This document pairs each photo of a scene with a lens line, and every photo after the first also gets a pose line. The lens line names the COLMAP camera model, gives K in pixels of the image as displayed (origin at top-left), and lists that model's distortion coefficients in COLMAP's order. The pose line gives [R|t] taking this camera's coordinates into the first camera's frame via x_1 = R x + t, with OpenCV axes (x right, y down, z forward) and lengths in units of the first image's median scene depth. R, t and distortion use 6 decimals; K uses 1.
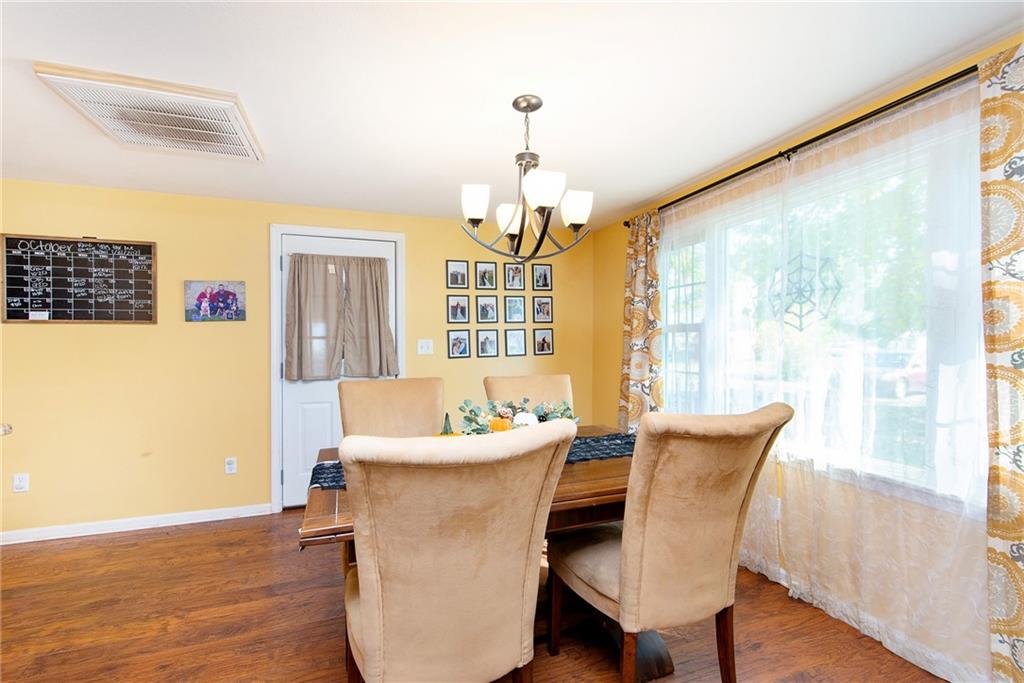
lens RADIAL K [[439.5, 0, 520.0], [0, 439.5, 344.1], [0, 0, 1]] dist [-0.001329, -0.000166]
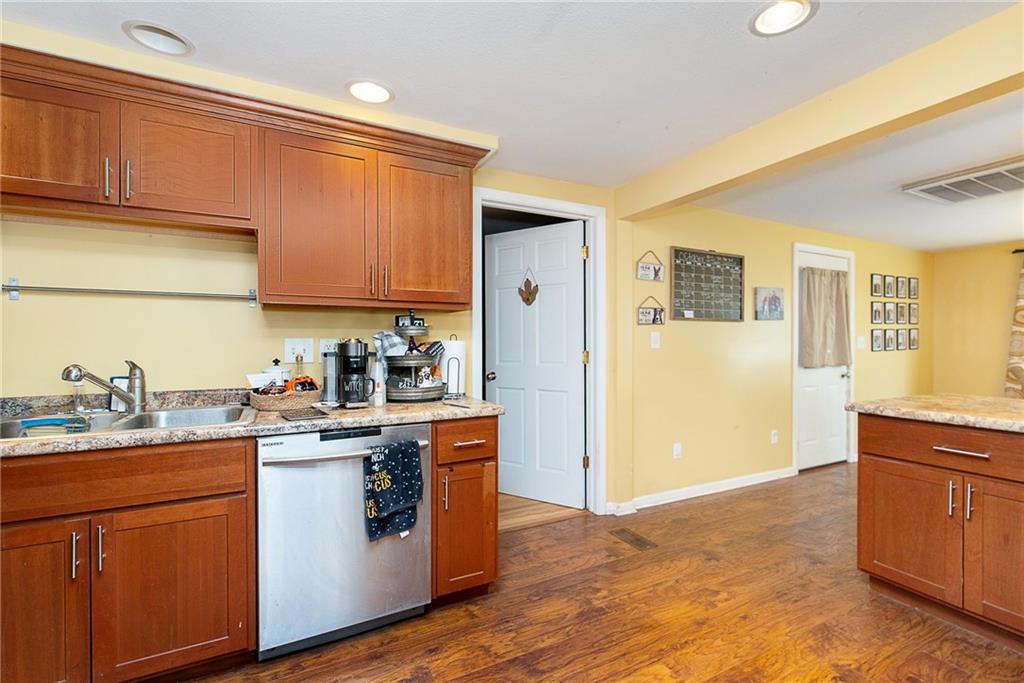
lens RADIAL K [[439.5, 0, 516.1], [0, 439.5, 341.6], [0, 0, 1]] dist [-0.001329, -0.000166]
pose [[0.990048, 0.007850, 0.140511, -1.681787], [-0.007956, 0.999968, 0.000192, 0.014490], [-0.140505, -0.001308, 0.990079, -0.135114]]
